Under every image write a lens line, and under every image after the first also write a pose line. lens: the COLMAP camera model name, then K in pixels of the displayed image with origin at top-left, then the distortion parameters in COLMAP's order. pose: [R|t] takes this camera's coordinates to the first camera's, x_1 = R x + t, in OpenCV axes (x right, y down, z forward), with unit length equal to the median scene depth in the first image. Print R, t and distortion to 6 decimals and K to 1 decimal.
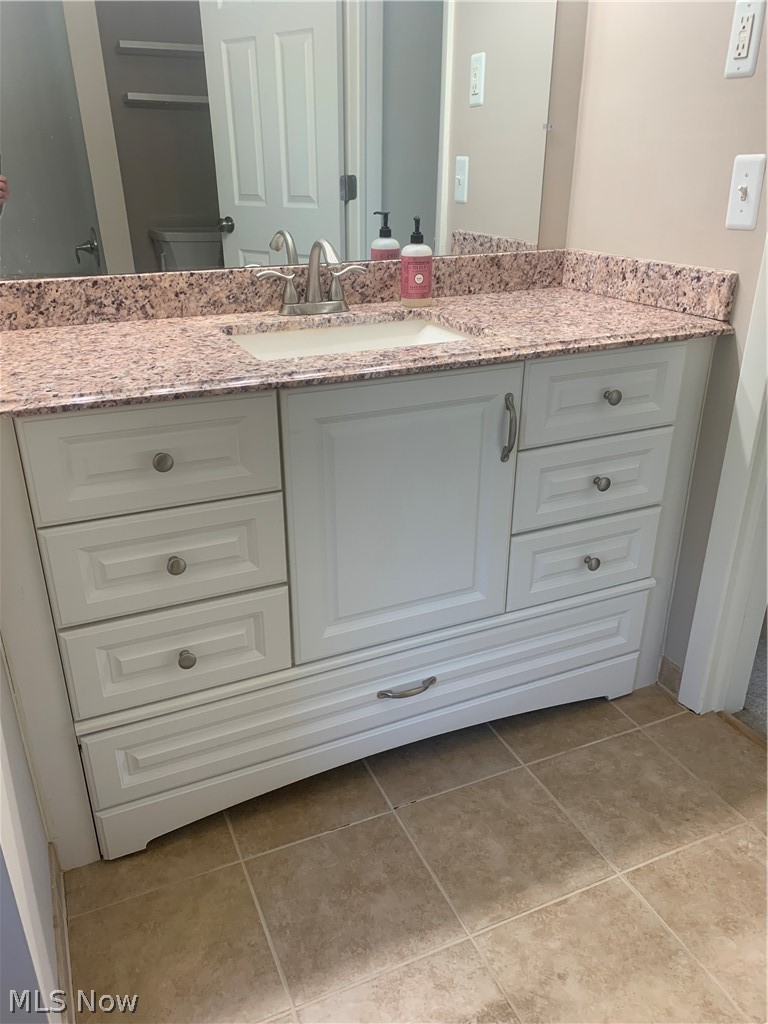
lens RADIAL K [[773.5, 0, 378.5], [0, 773.5, 517.6], [0, 0, 1]] dist [0.046678, -0.056415]
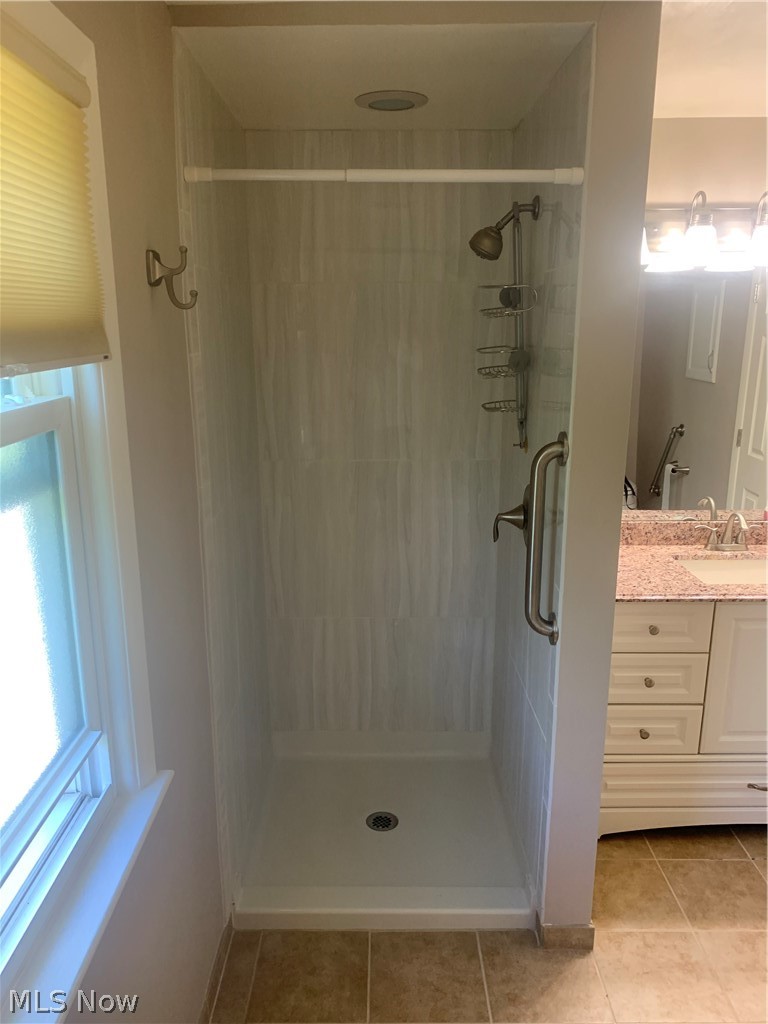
lens RADIAL K [[773.5, 0, 378.5], [0, 773.5, 517.6], [0, 0, 1]] dist [0.046678, -0.056415]
pose [[0.915304, 0.103707, -0.389182, -0.146503], [-0.169114, 0.975934, -0.137673, 0.036859], [0.365539, 0.191829, 0.910815, -1.003036]]
